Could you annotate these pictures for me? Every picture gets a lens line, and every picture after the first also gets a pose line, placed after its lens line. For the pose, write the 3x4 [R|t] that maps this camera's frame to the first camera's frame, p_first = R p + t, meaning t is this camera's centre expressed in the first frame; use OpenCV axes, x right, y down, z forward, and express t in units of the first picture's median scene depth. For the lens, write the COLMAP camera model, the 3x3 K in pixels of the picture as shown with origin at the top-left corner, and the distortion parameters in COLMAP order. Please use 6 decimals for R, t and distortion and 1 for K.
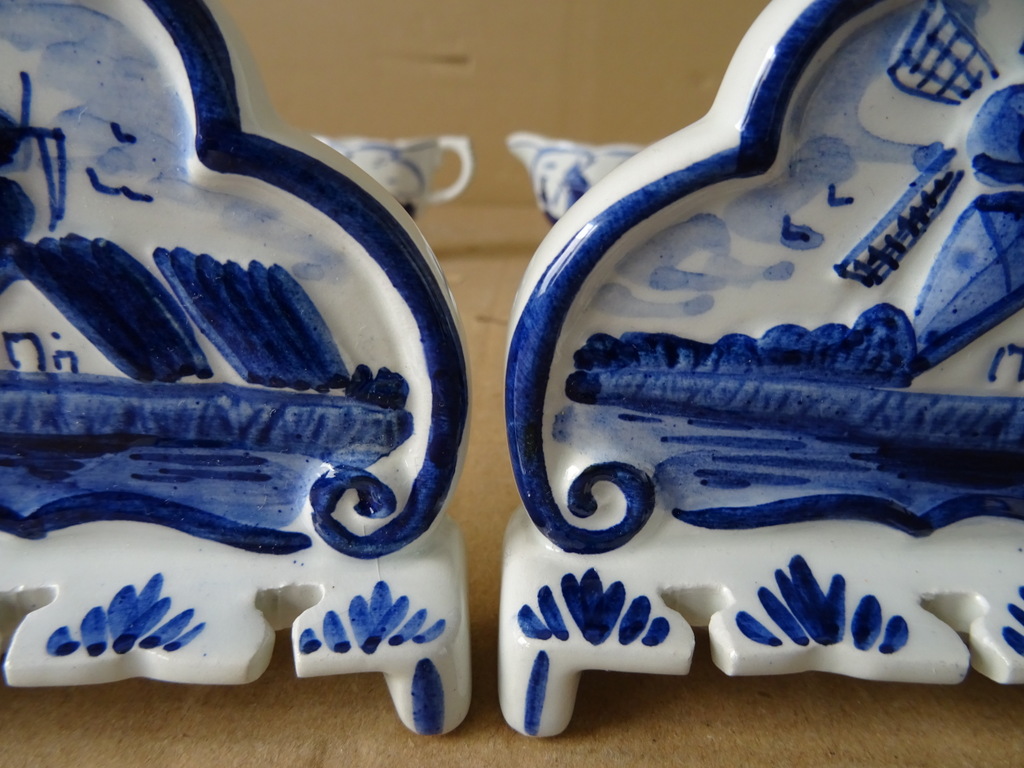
lens RADIAL K [[731.5, 0, 509.5], [0, 731.5, 379.5], [0, 0, 1]] dist [0.009958, -0.026459]
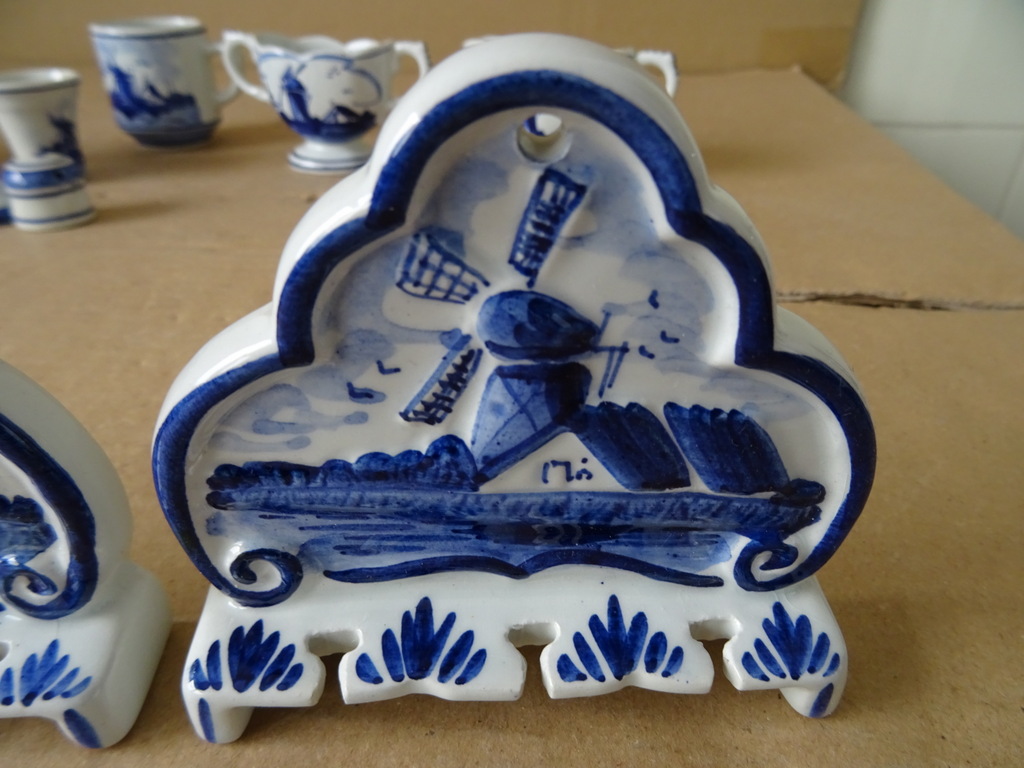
lens RADIAL K [[731.5, 0, 511.1], [0, 731.5, 384.6], [0, 0, 1]] dist [0.009958, -0.026459]
pose [[0.999546, 0.003056, -0.029978, 0.705501], [0.004271, 0.970435, 0.241326, -0.495785], [0.029829, -0.241345, 0.969981, -0.125273]]
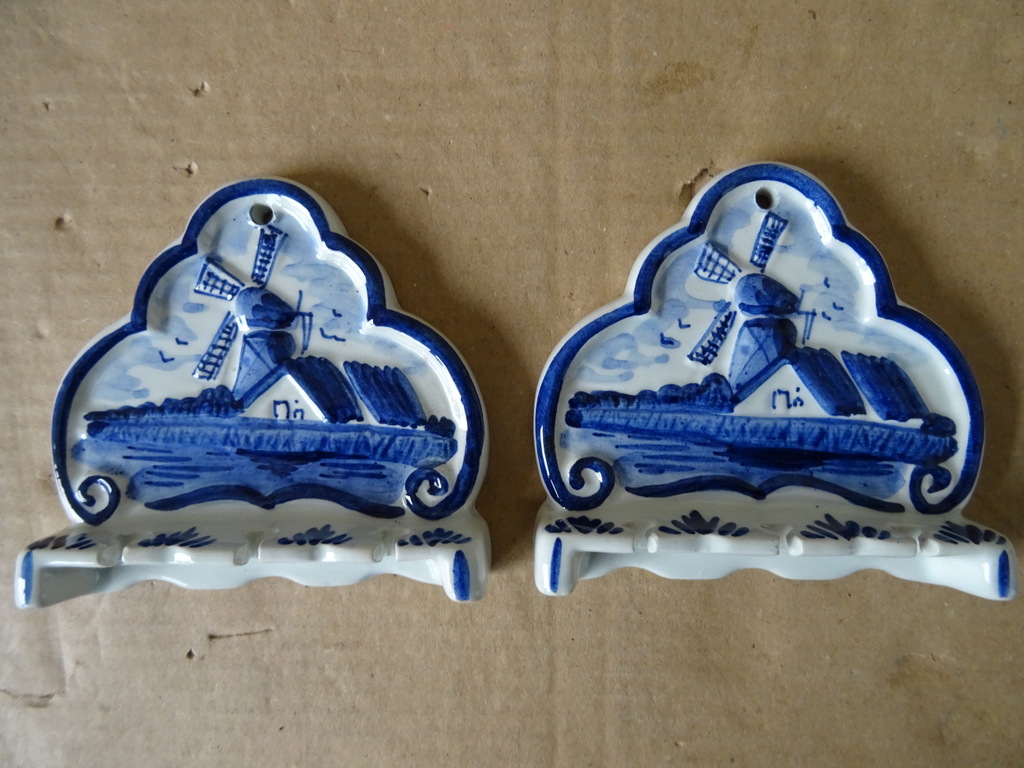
lens RADIAL K [[731.5, 0, 501.8], [0, 731.5, 381.4], [0, 0, 1]] dist [0.009958, -0.026459]
pose [[0.993102, -0.042453, -0.109299, 0.223361], [0.001684, 0.937223, -0.348727, 0.617437], [0.117242, 0.346137, 0.930829, -0.944747]]
